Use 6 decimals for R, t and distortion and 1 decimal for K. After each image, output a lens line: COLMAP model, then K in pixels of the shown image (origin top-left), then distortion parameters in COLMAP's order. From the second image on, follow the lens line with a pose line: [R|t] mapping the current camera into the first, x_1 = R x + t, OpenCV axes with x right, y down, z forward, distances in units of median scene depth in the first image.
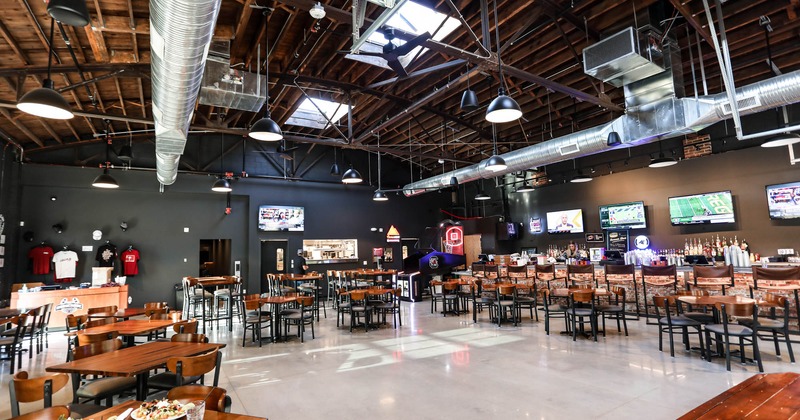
lens RADIAL K [[386.2, 0, 411.9], [0, 386.2, 210.6], [0, 0, 1]] dist [-0.077401, 0.034038]
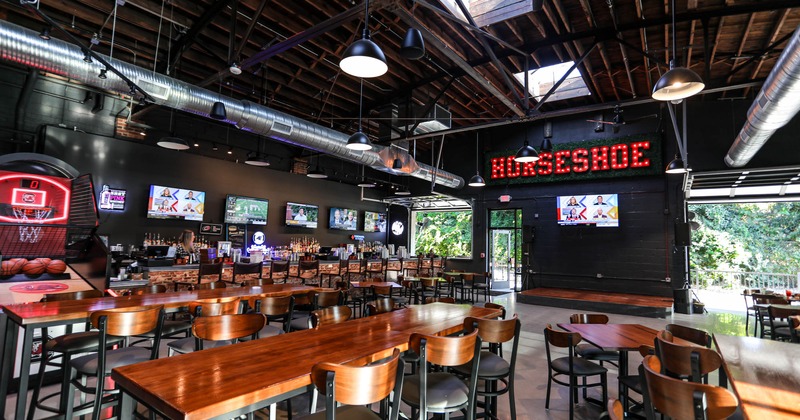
lens RADIAL K [[386.2, 0, 411.9], [0, 386.2, 210.6], [0, 0, 1]] dist [-0.077401, 0.034038]
pose [[-0.362121, 0.104268, 0.926281, -0.510263], [-0.110248, 0.981958, -0.153636, 0.120248], [-0.925588, -0.157755, -0.344092, 0.949703]]
